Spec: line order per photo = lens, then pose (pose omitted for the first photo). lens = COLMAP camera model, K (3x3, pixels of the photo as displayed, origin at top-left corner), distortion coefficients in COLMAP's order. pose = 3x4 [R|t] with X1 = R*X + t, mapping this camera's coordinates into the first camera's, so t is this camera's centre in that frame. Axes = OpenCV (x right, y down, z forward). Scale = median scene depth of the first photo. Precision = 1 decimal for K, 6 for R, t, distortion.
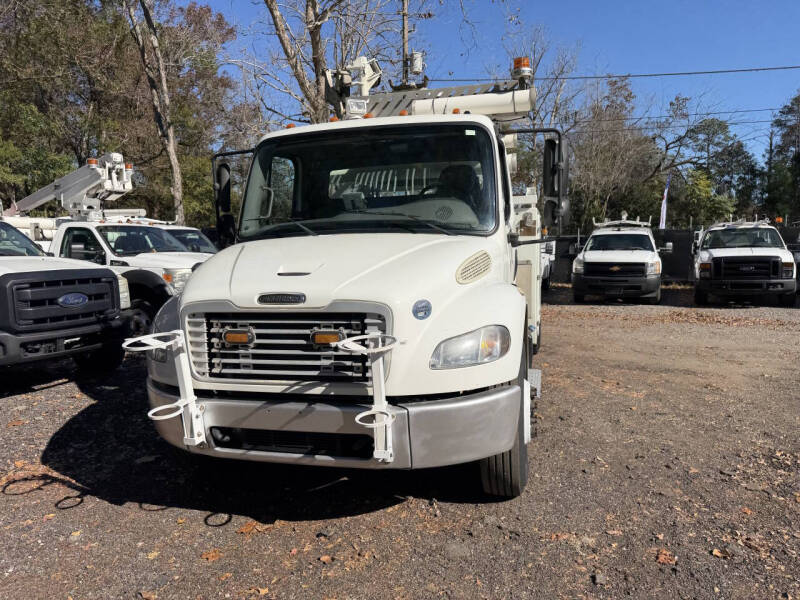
lens RADIAL K [[557.4, 0, 390.8], [0, 557.4, 305.2], [0, 0, 1]] dist [0.046367, -0.055090]
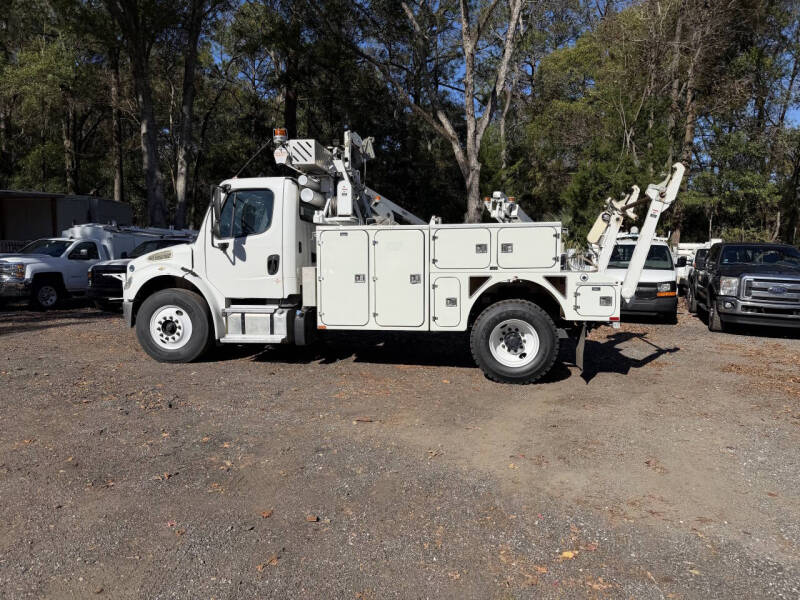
lens RADIAL K [[557.4, 0, 394.7], [0, 557.4, 302.7], [0, 0, 1]] dist [0.046367, -0.055090]
pose [[0.134140, 0.104961, -0.985388, 2.578293], [-0.140507, 0.986343, 0.085935, -0.212913], [0.980951, 0.126926, 0.147055, 1.606341]]
